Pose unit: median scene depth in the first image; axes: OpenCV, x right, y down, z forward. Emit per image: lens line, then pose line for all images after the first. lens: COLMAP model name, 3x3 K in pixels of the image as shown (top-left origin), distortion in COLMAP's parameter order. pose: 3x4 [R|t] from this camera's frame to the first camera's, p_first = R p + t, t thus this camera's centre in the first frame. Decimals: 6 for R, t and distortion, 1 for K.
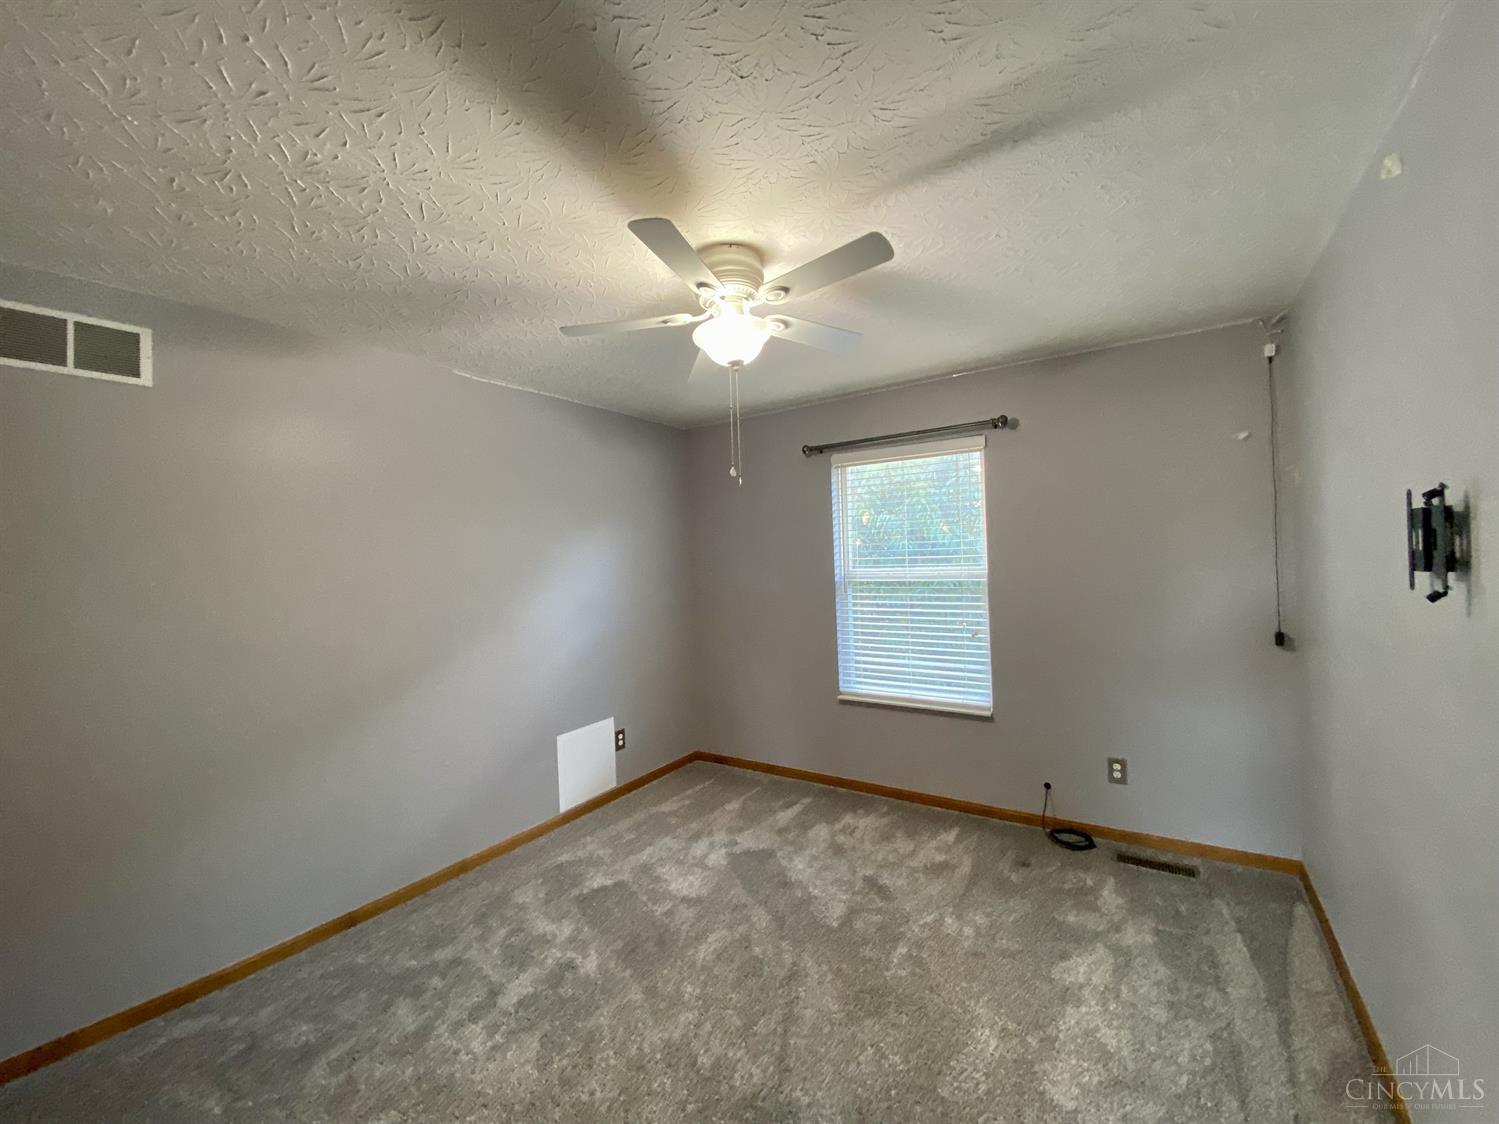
lens RADIAL K [[610.3, 0, 751.9], [0, 610.3, 551.4], [0, 0, 1]] dist [0.007374, -0.009382]
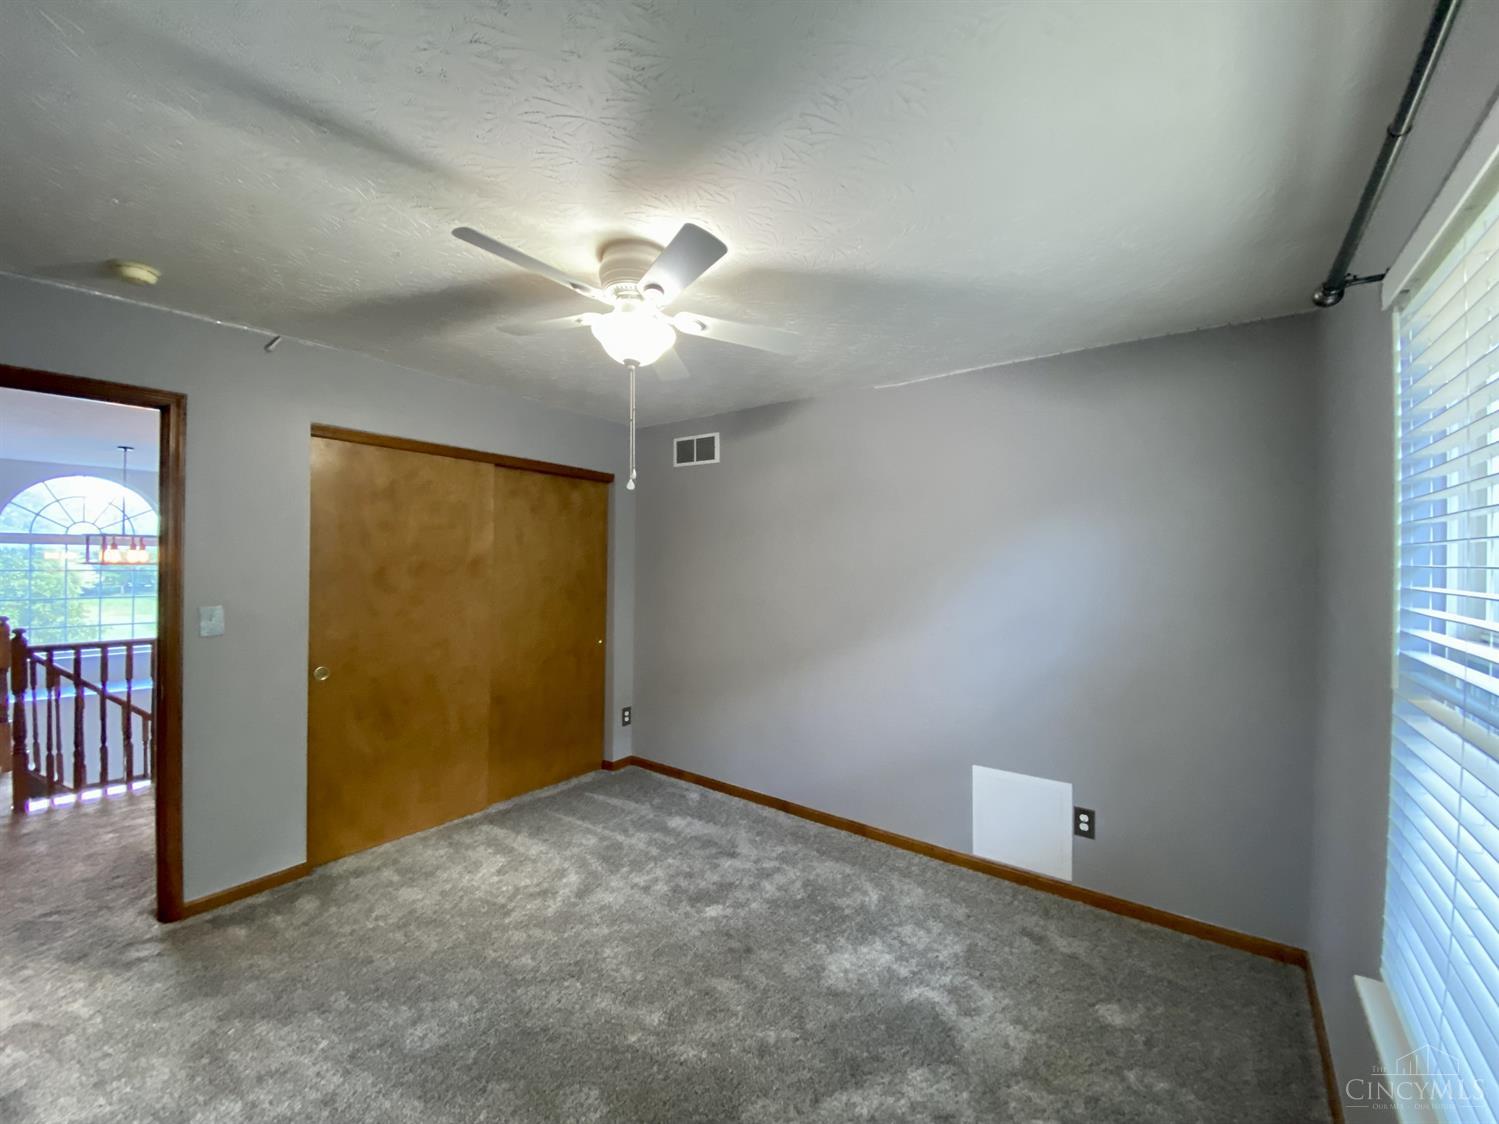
lens RADIAL K [[610.3, 0, 752.8], [0, 610.3, 562.4], [0, 0, 1]] dist [0.007374, -0.009382]
pose [[-0.064150, 0.033920, -0.997364, 0.630120], [0.000715, 0.999423, 0.033944, -0.015927], [0.997940, 0.001465, -0.064137, 0.847380]]
